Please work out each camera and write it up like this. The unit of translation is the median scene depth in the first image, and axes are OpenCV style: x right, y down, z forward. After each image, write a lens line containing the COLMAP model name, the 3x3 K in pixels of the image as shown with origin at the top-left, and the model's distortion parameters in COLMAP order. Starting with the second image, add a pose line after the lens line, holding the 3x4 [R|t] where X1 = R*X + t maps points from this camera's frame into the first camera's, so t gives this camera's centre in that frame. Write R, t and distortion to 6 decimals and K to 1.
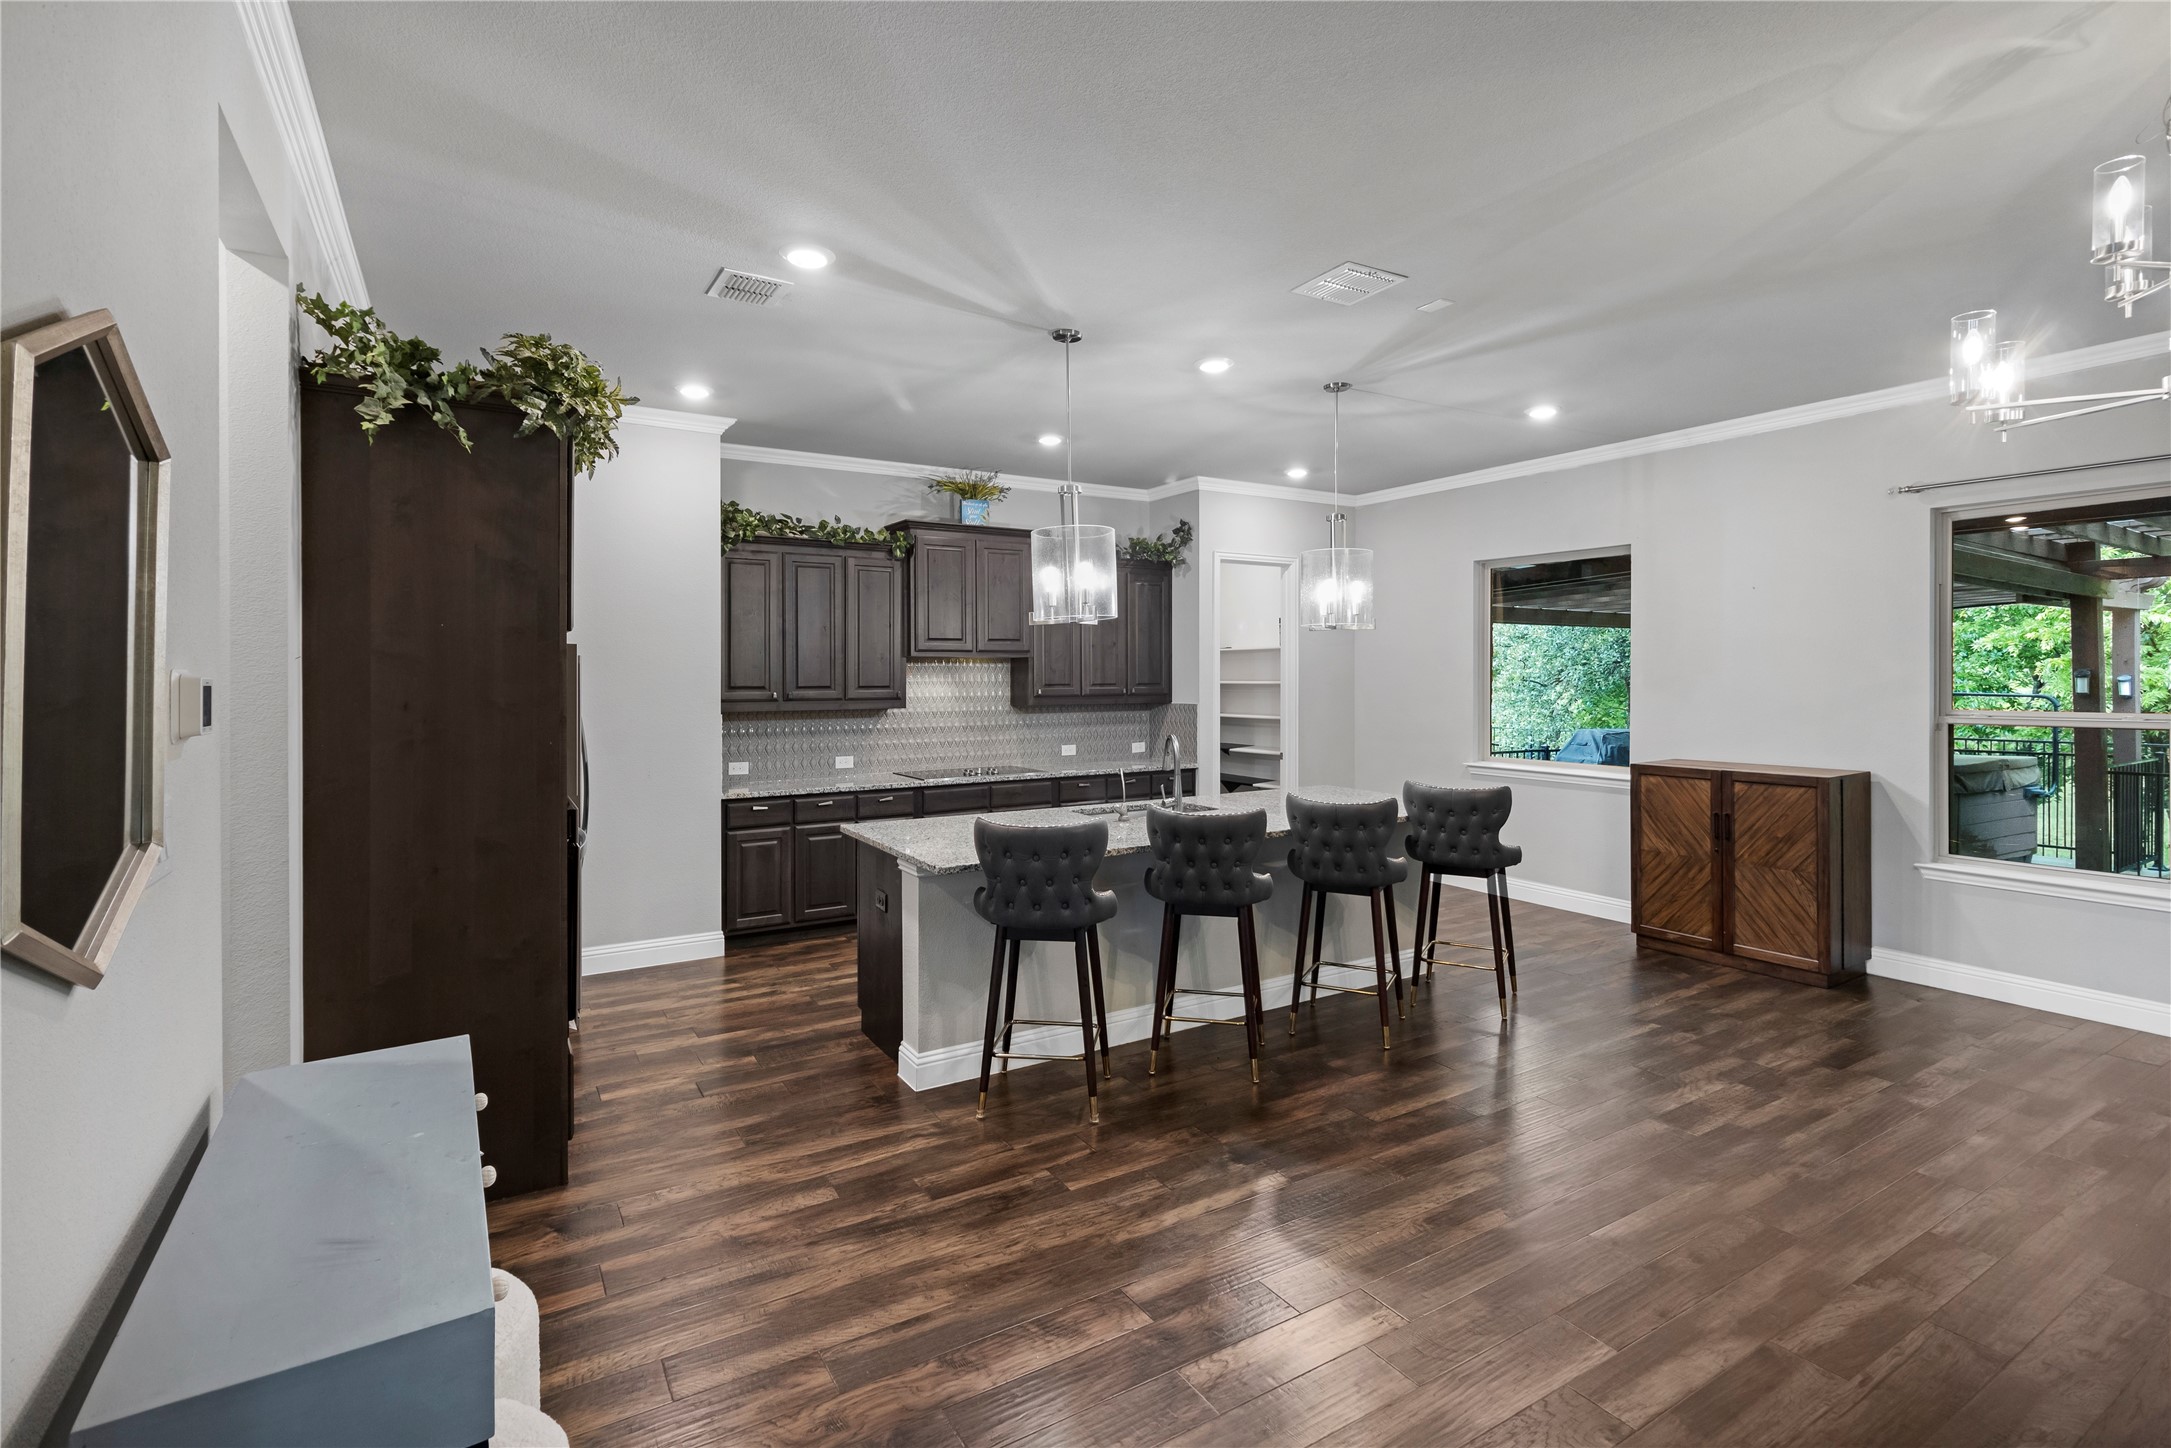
lens RADIAL K [[1006.4, 0, 1086.4], [0, 1006.4, 683.3], [0, 0, 1]] dist [0.000881, 0.000163]
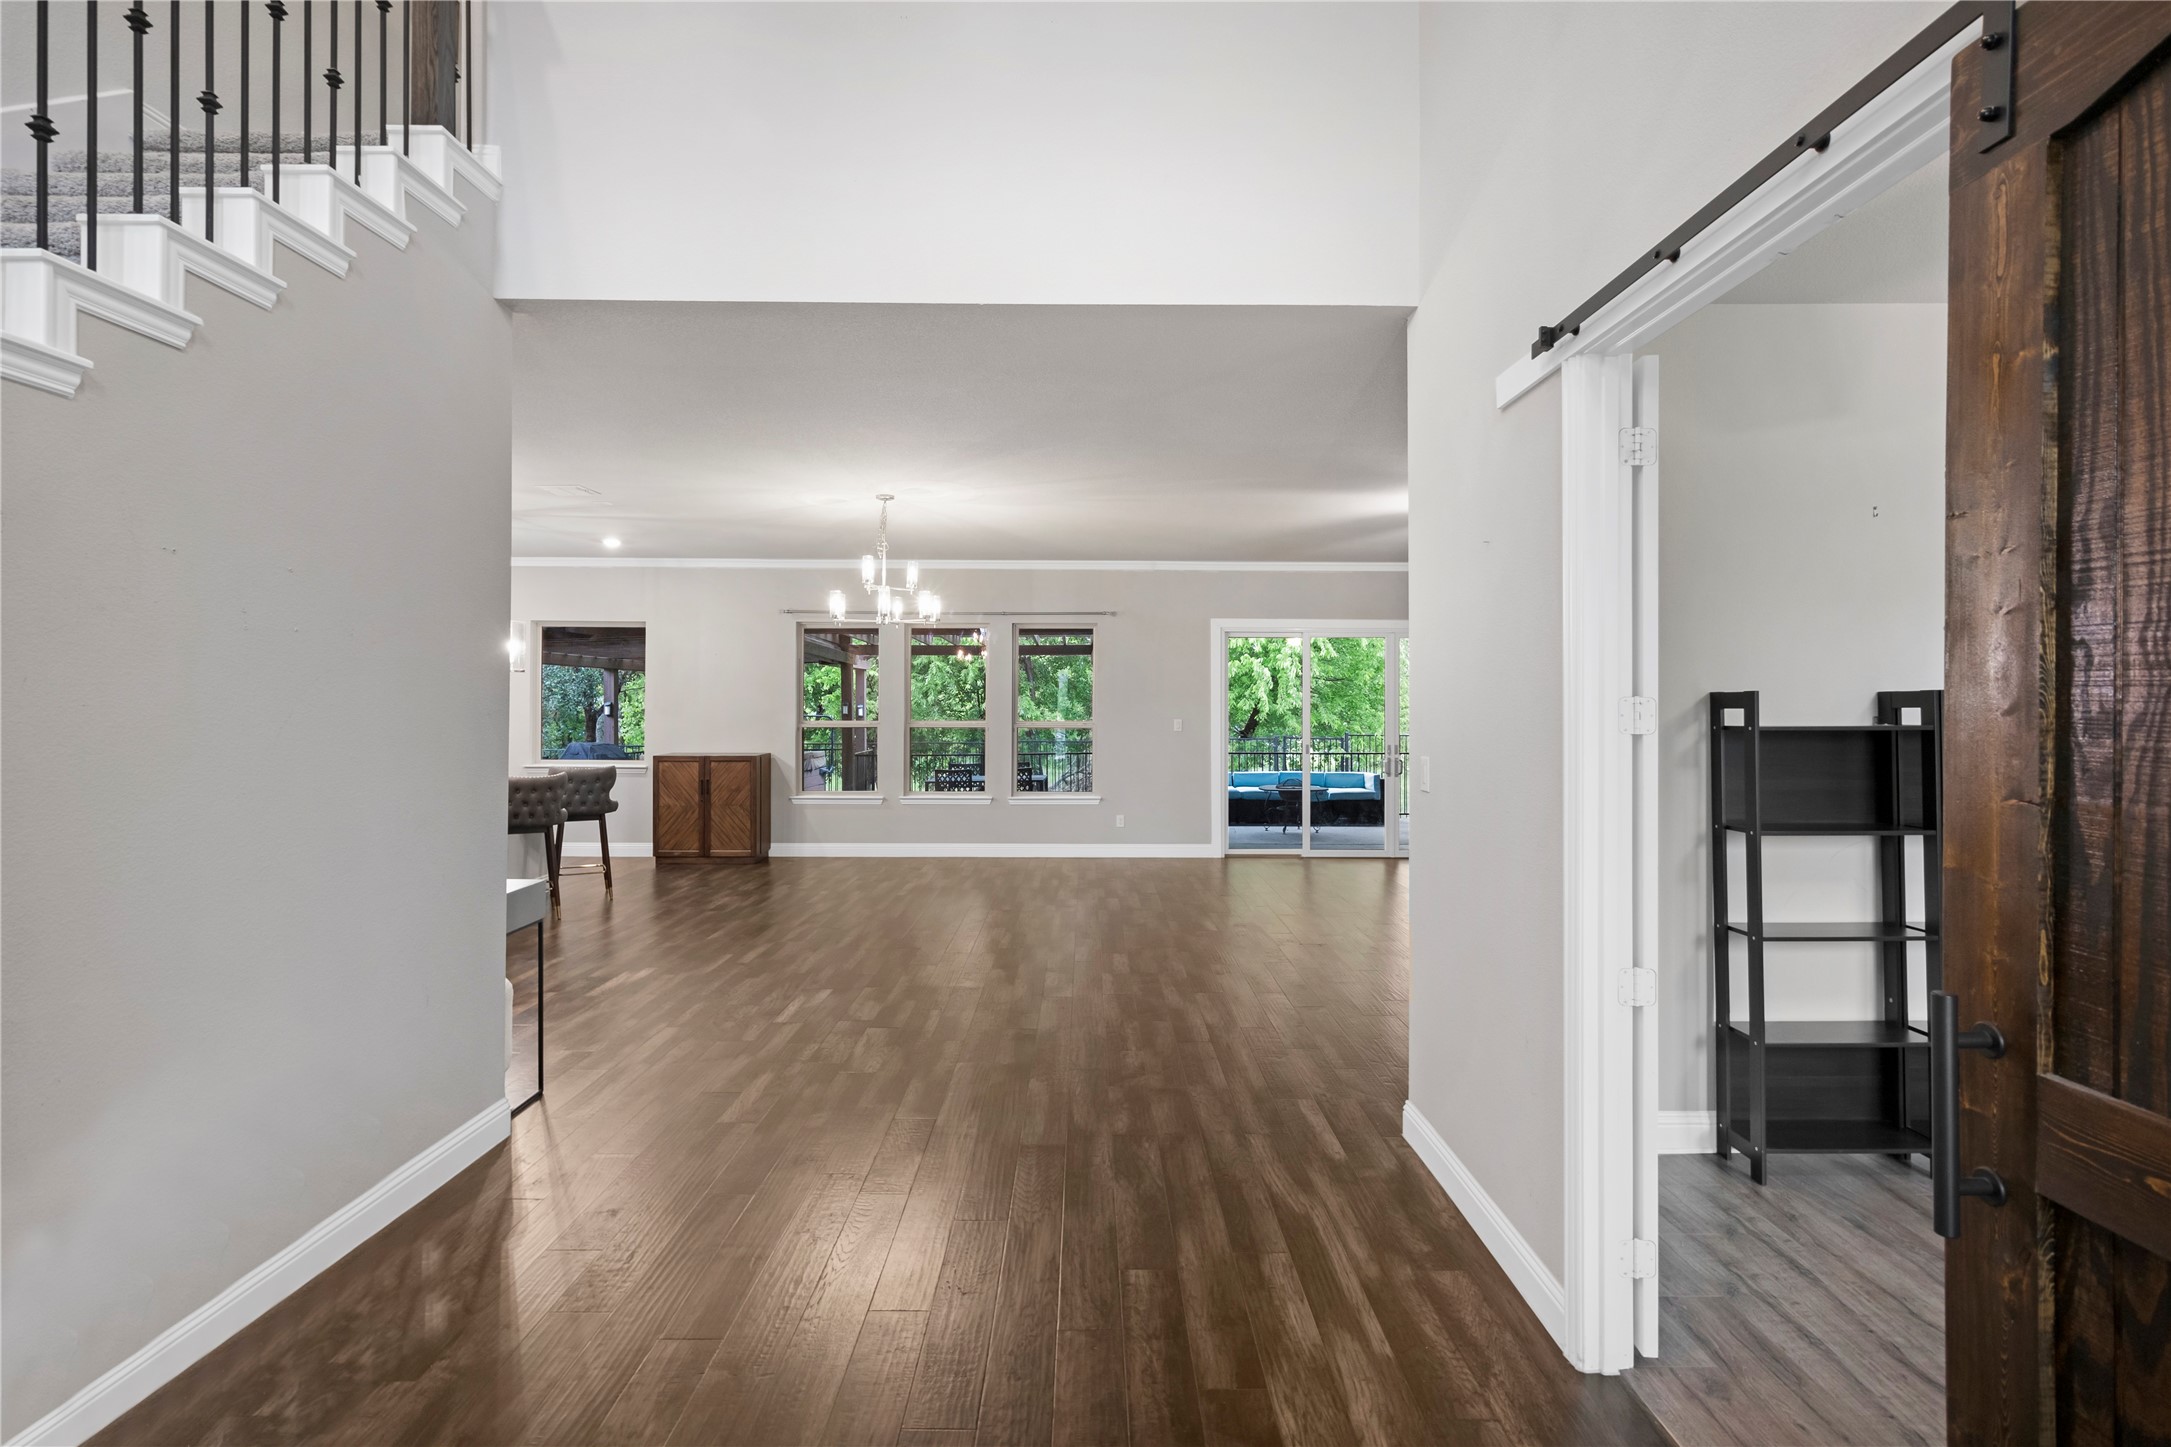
lens RADIAL K [[1006.4, 0, 1086.4], [0, 1006.4, 682.8], [0, 0, 1]] dist [0.000881, 0.000163]
pose [[0.518015, 0.023450, 0.855050, -0.568465], [0.001555, 0.999597, -0.028356, 0.008187], [-0.855370, 0.016018, 0.517769, -0.529563]]
